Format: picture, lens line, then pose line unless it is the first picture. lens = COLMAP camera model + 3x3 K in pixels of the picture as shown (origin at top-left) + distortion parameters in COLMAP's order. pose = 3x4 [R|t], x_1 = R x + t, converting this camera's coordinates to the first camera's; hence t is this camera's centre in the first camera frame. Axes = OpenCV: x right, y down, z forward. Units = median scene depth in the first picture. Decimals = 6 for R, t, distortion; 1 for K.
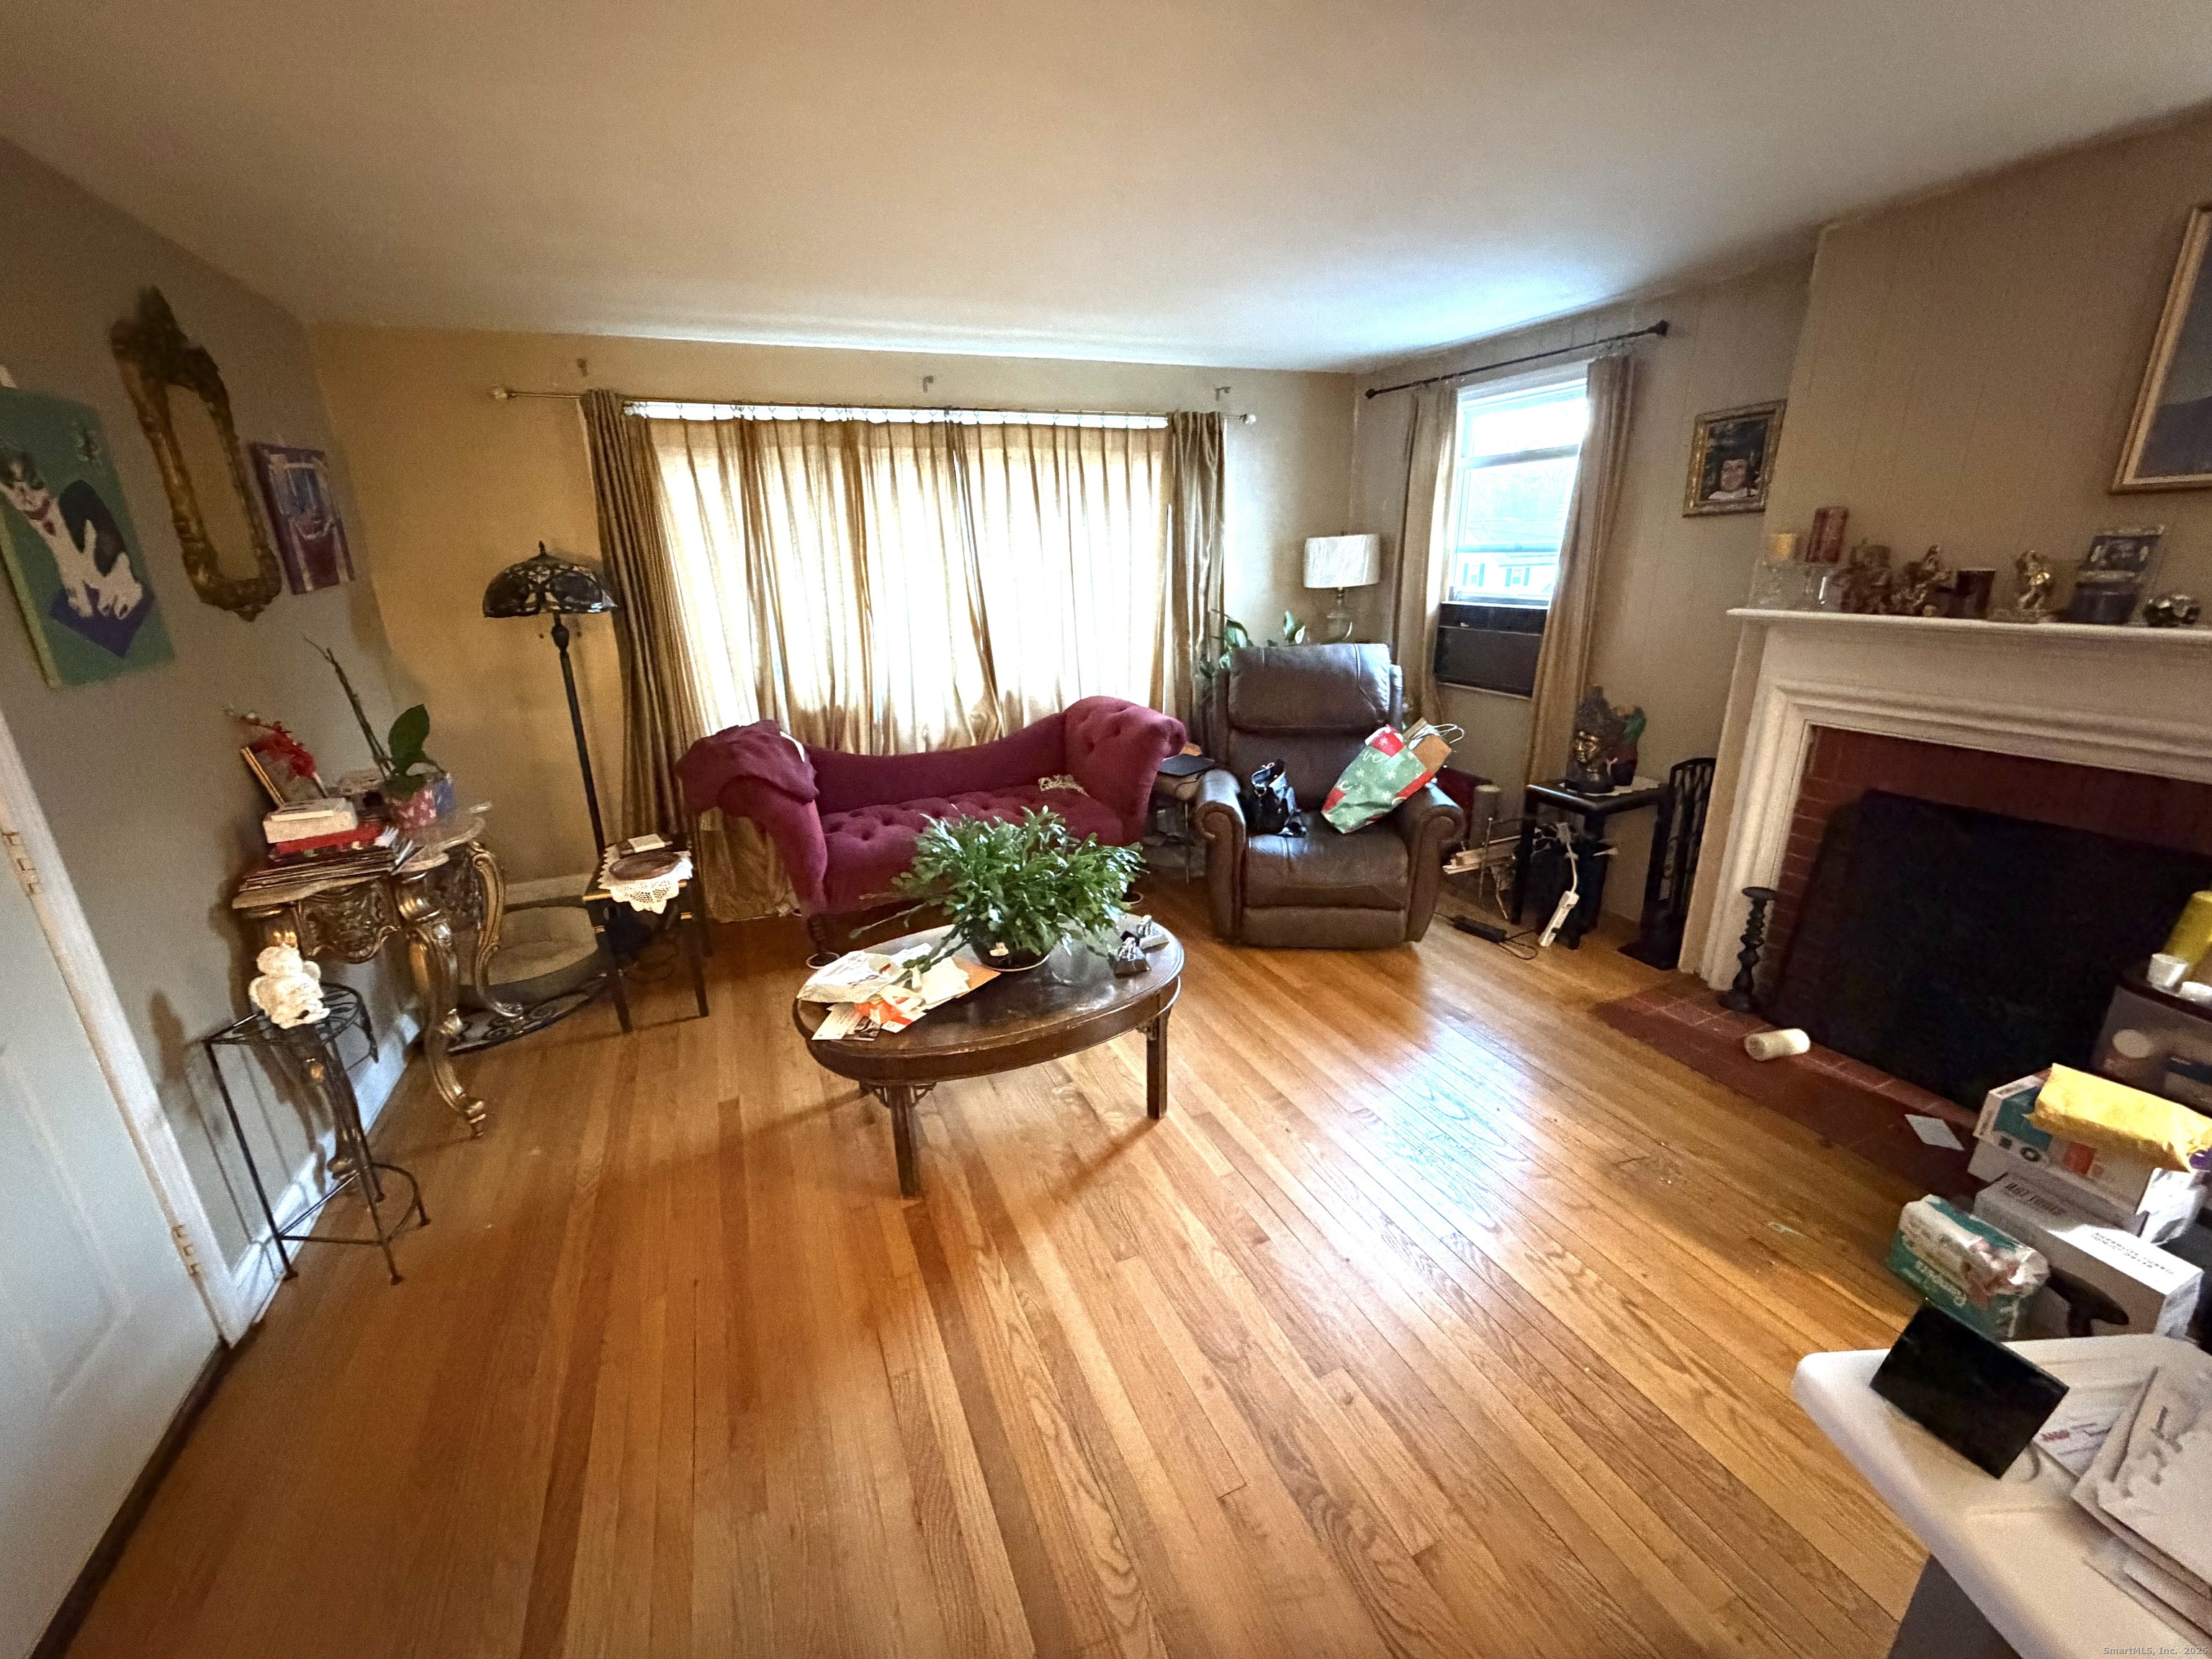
lens RADIAL K [[882.1, 0, 1096.3], [0, 882.1, 830.6], [0, 0, 1]] dist [-0.000983, 0.000844]
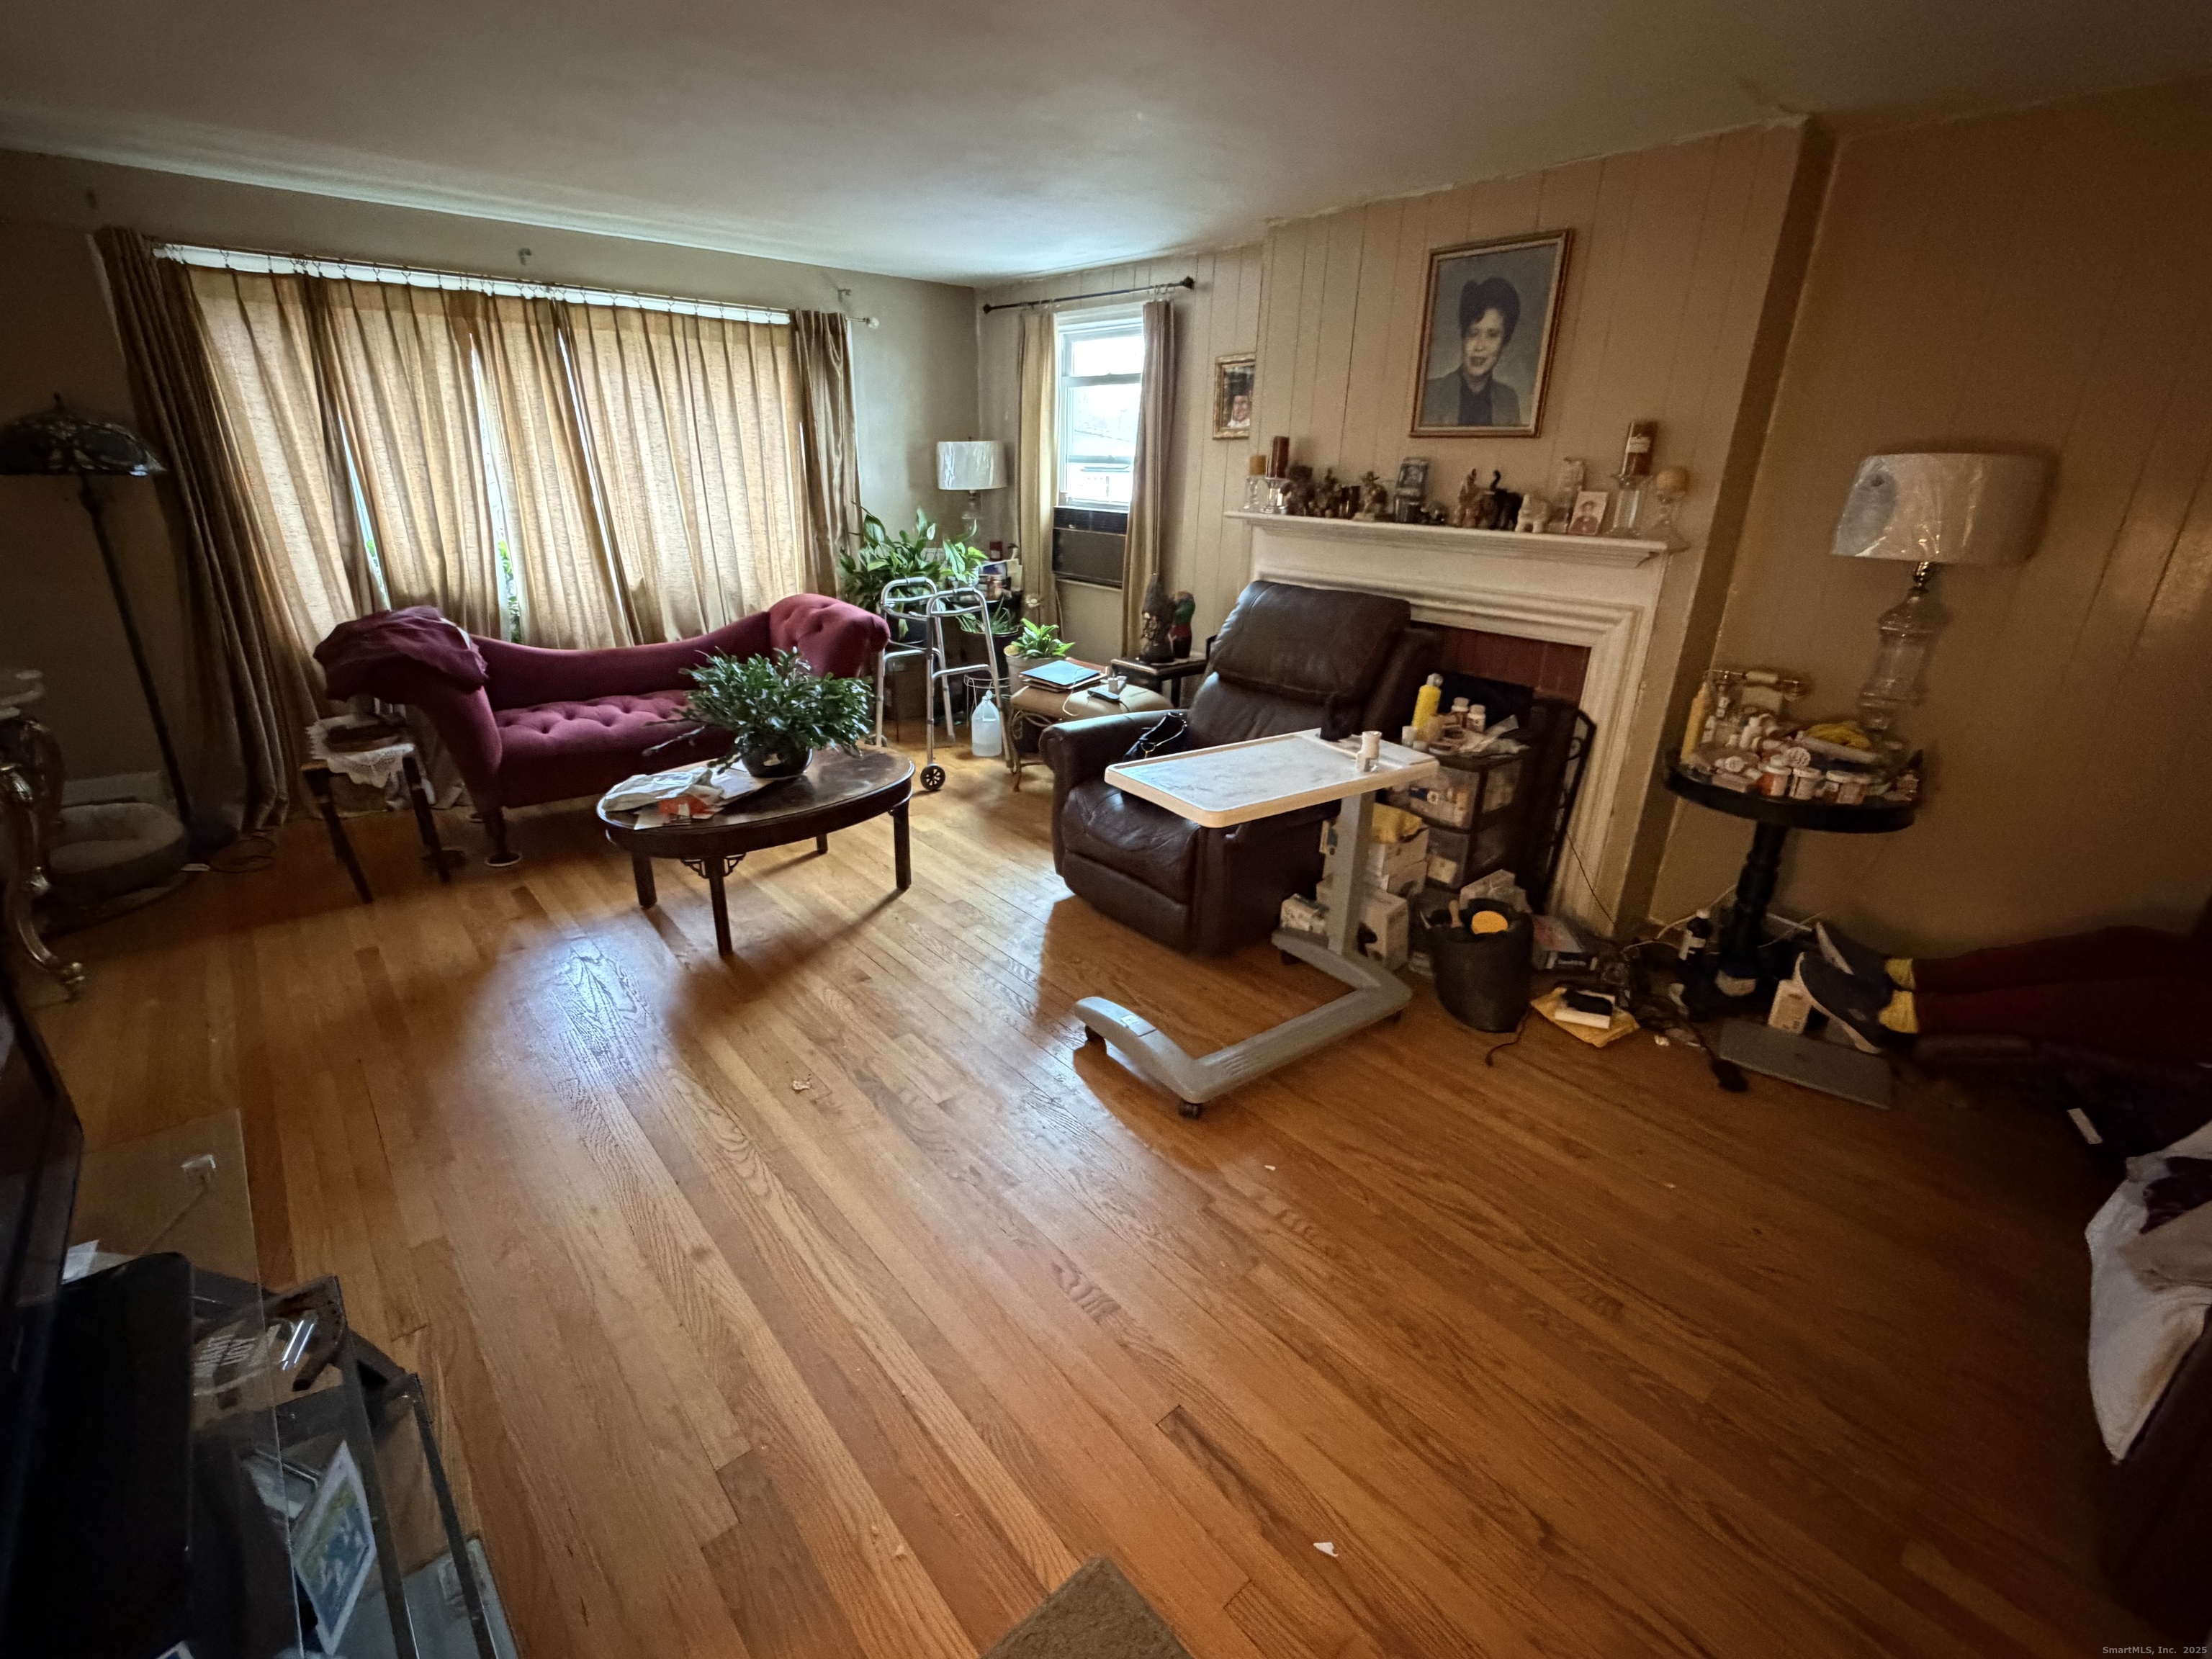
lens RADIAL K [[981.2, 0, 1102.2], [0, 981.2, 831.1], [0, 0, 1]] dist [0.000929, -0.000413]
pose [[0.952089, -0.060632, 0.299750, 0.059671], [0.044326, 0.997159, 0.060906, 0.102563], [-0.302592, -0.044701, 0.952071, -0.290742]]
